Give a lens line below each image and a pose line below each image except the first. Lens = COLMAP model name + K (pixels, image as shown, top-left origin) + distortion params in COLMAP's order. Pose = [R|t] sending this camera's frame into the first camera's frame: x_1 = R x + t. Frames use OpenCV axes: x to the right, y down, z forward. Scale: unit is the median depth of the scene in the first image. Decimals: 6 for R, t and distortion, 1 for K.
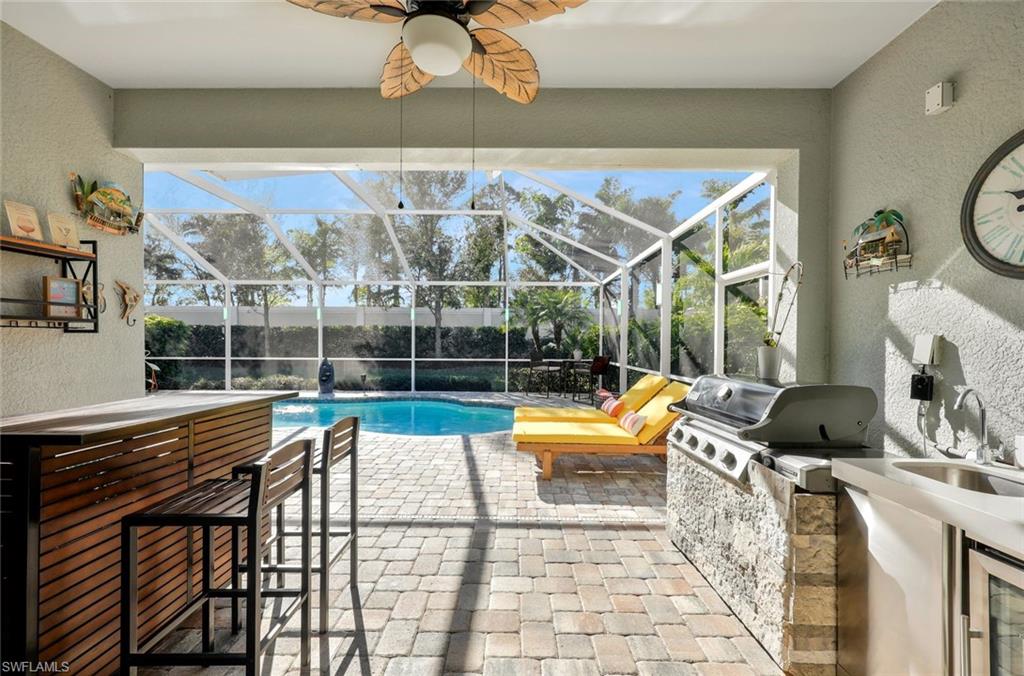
lens RADIAL K [[418.7, 0, 506.6], [0, 418.7, 340.4], [0, 0, 1]] dist [-0.000793, 0.000106]
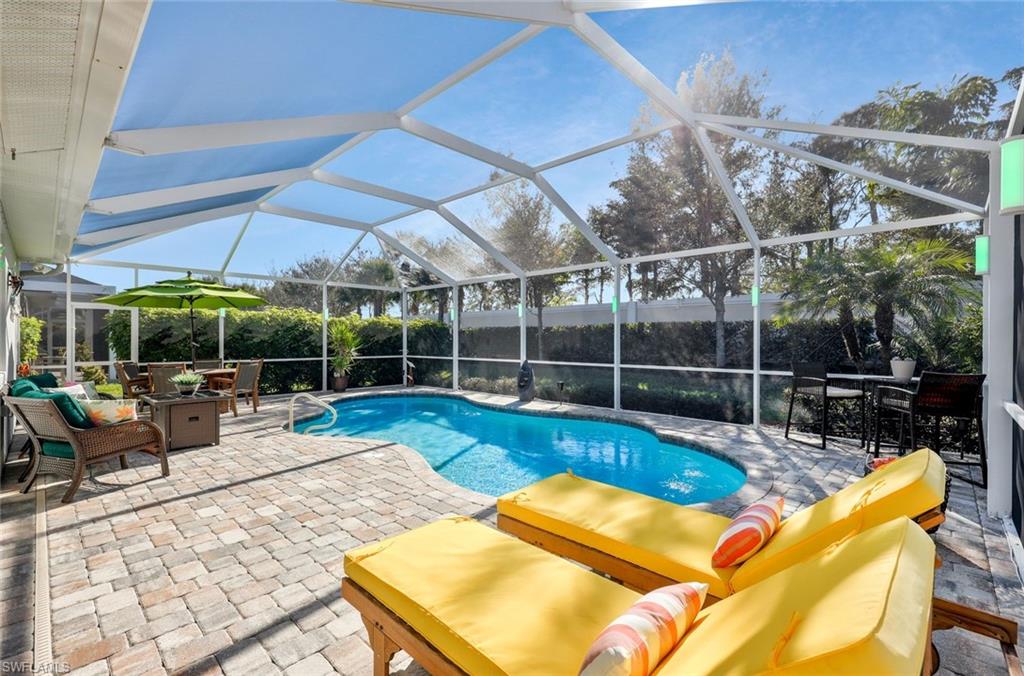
lens RADIAL K [[448.4, 0, 512.9], [0, 448.4, 337.9], [0, 0, 1]] dist [0.000383, -0.000072]
pose [[0.741102, -0.007409, -0.671352, 0.345652], [0.003423, 0.999968, -0.007257, 0.003573], [0.671384, 0.003080, 0.741103, 0.582323]]
